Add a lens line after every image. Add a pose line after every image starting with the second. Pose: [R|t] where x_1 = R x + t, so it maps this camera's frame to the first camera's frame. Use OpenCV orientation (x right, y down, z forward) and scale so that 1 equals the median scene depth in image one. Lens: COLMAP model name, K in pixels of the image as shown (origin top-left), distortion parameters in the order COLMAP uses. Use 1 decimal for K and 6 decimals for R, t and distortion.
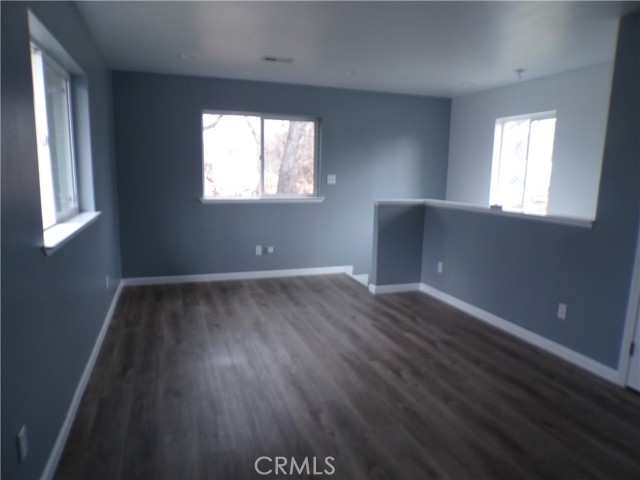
lens RADIAL K [[437.7, 0, 320.0], [0, 437.7, 240.0], [0, 0, 1]] dist [-0.038526, 0.007849]
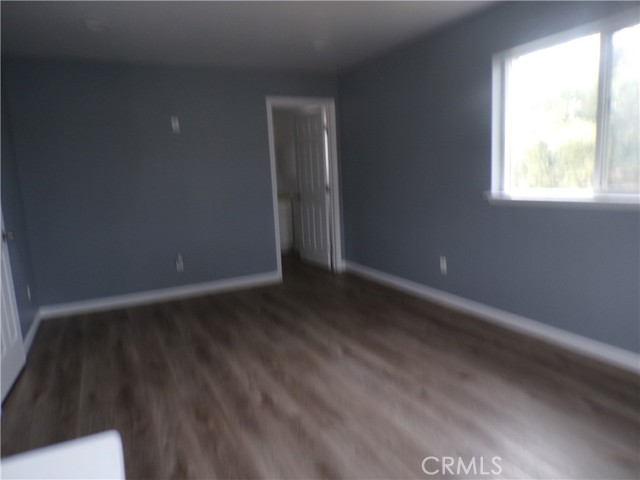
lens RADIAL K [[437.7, 0, 320.0], [0, 437.7, 240.0], [0, 0, 1]] dist [-0.038526, 0.007849]
pose [[-0.990066, 0.044556, -0.133359, 0.180420], [0.002189, 0.953233, 0.302228, -0.227630], [0.140588, 0.298933, -0.943861, 1.750322]]
